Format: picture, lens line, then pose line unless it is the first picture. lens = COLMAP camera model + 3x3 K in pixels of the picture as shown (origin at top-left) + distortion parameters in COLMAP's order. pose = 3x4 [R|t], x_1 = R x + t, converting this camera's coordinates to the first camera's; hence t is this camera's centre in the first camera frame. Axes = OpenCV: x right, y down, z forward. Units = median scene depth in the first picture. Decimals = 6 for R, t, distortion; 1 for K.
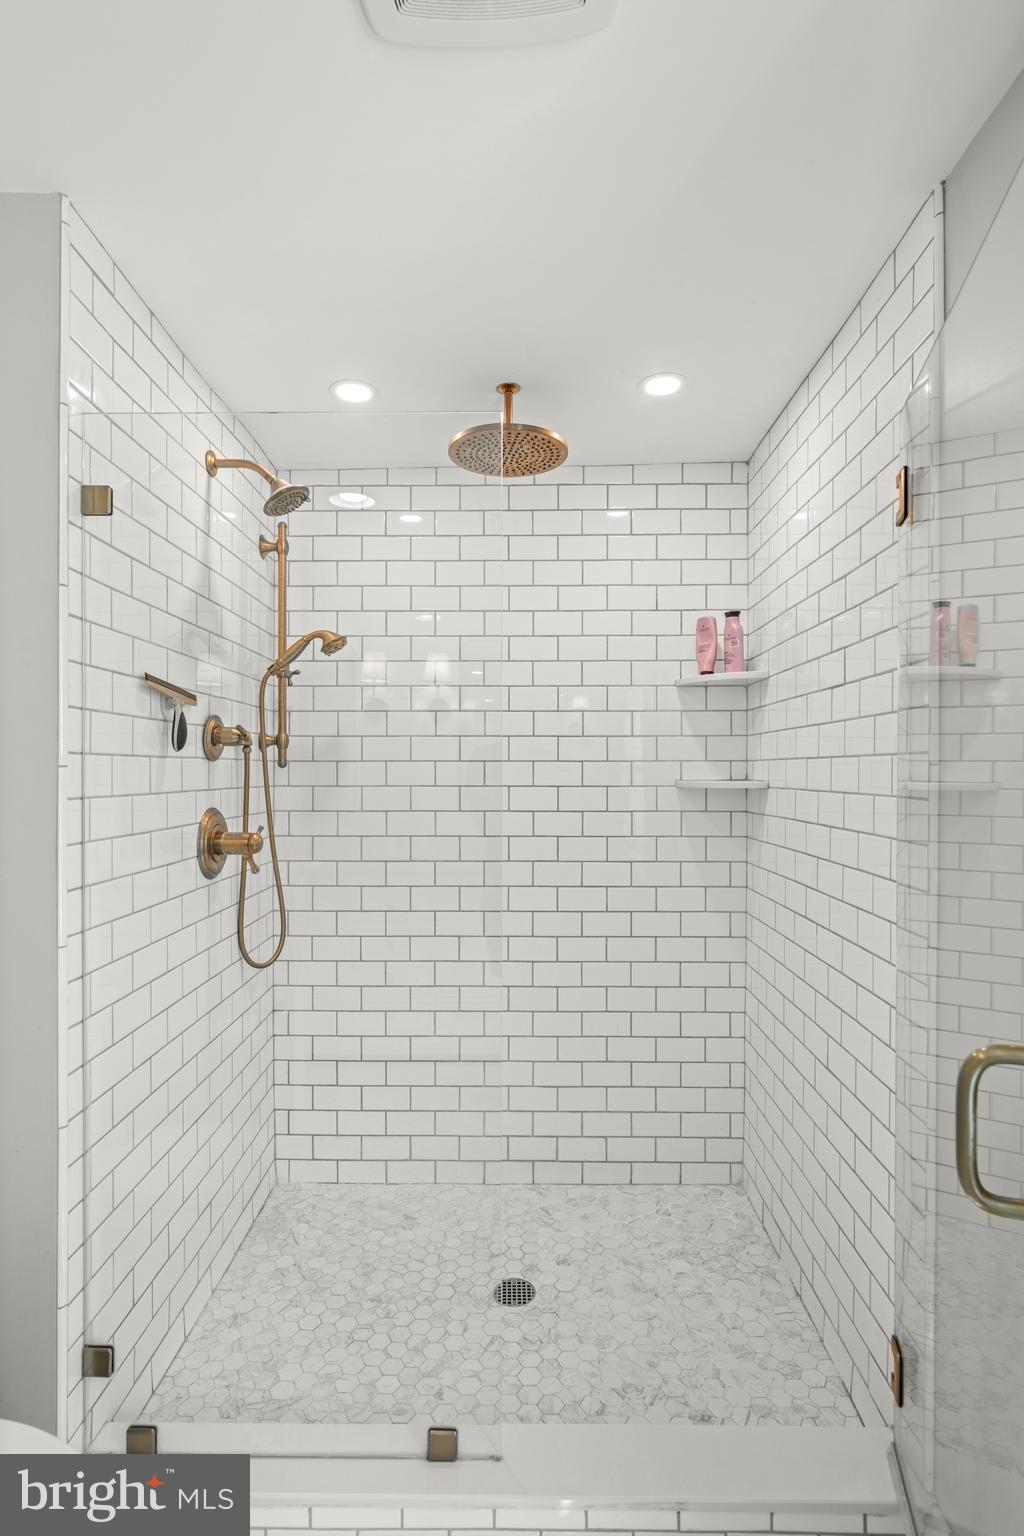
lens RADIAL K [[793.1, 0, 511.4], [0, 793.1, 774.1], [0, 0, 1]] dist [0.005012, -0.000435]
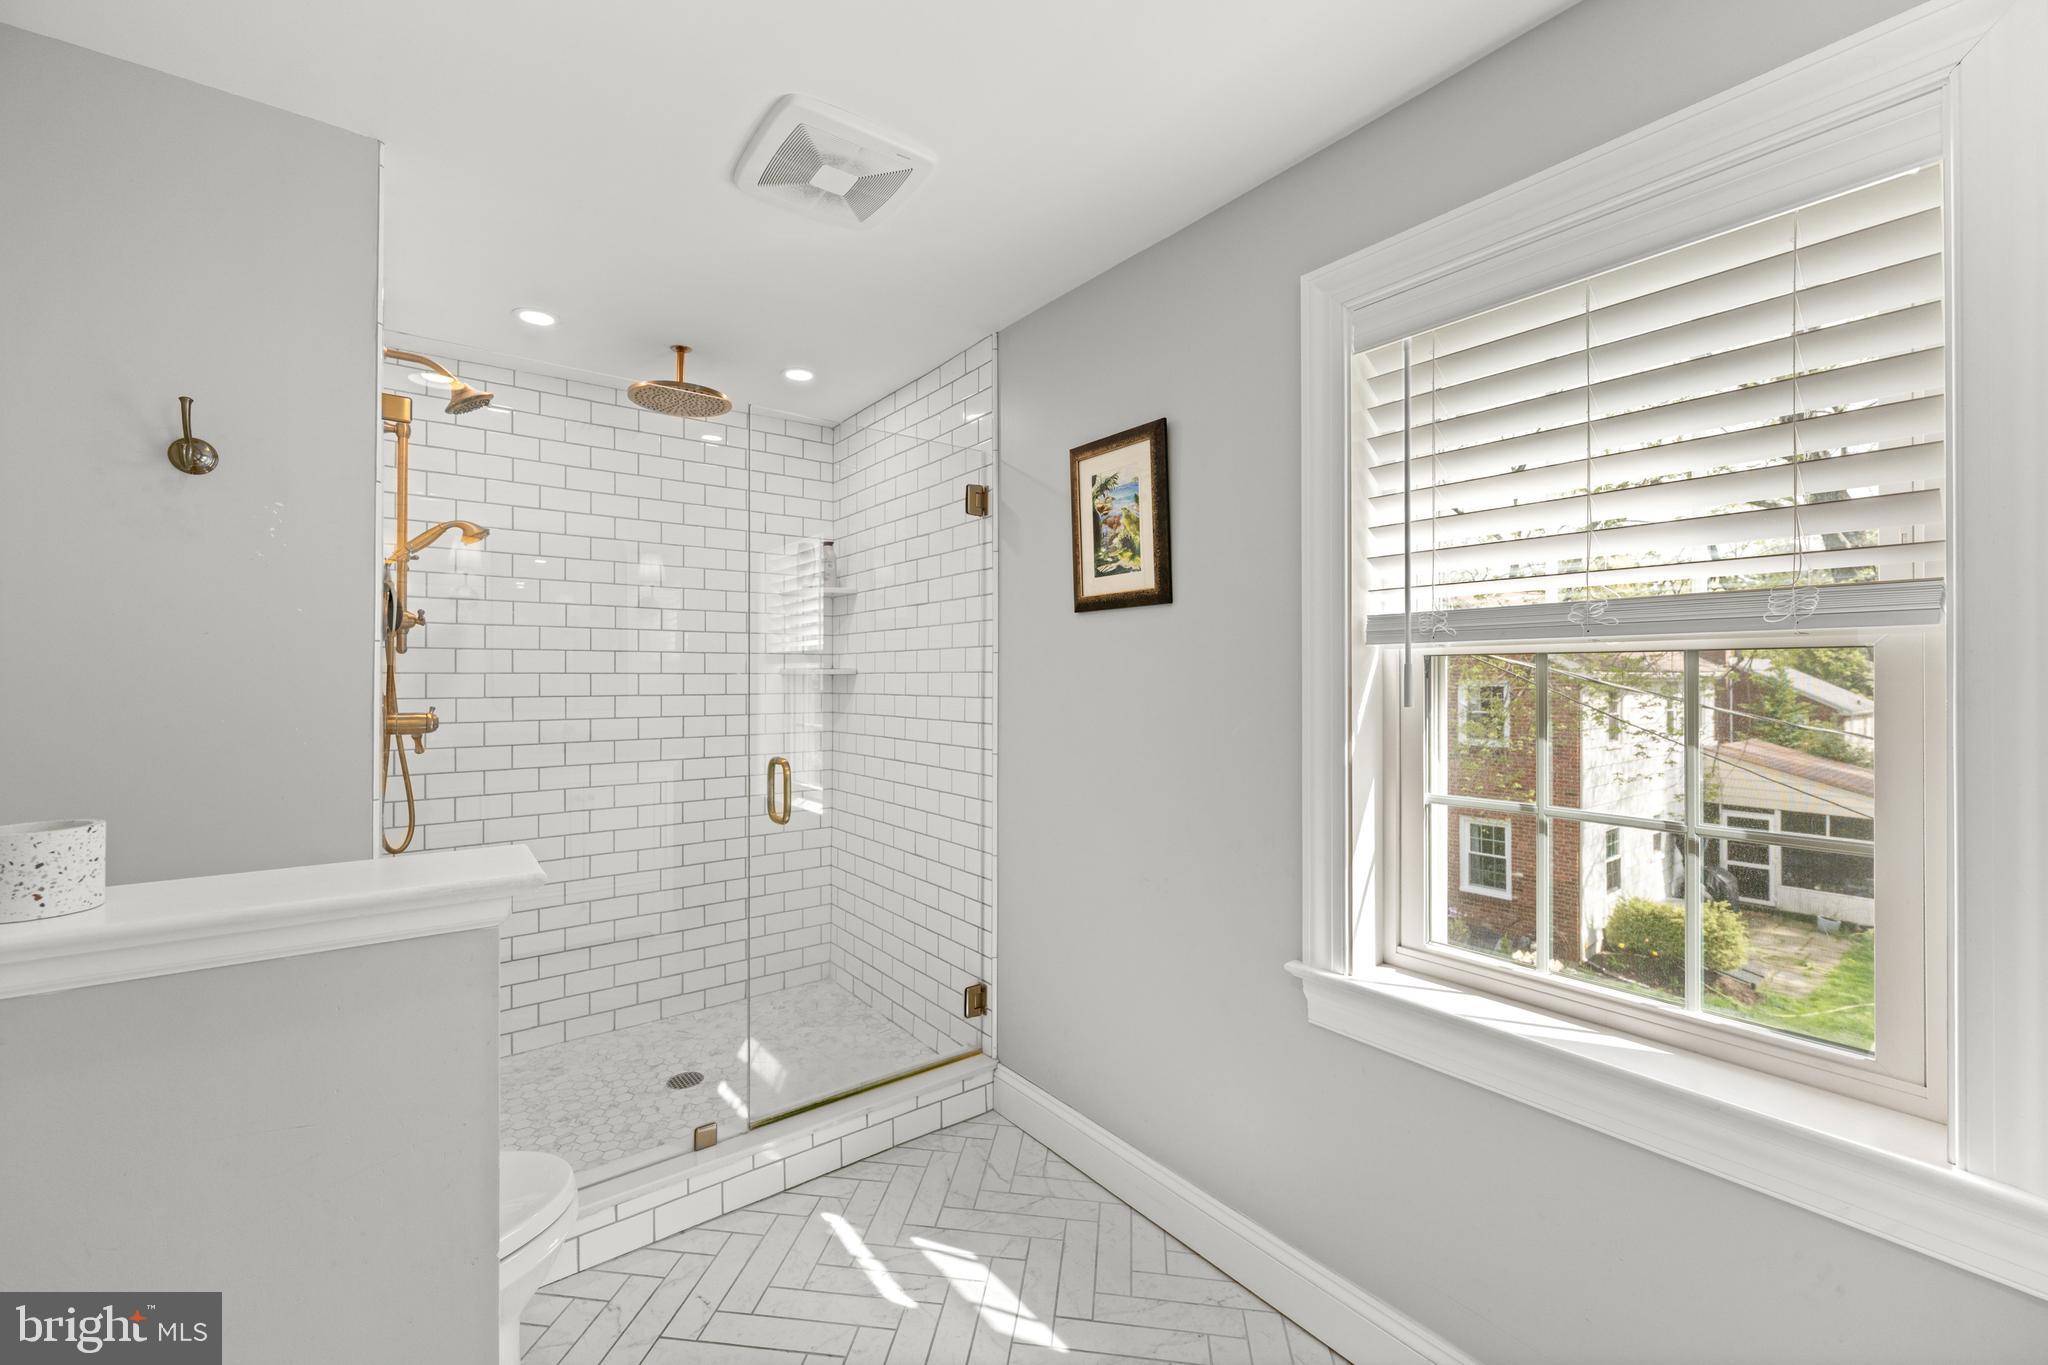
lens RADIAL K [[820.1, 0, 1021.2], [0, 820.1, 669.9], [0, 0, 1]] dist [-0.000808, -0.000122]
pose [[0.783429, 0.004437, 0.621465, -0.330339], [0.004369, 0.999911, -0.012645, 0.030033], [-0.621466, 0.012622, 0.783340, -0.283439]]
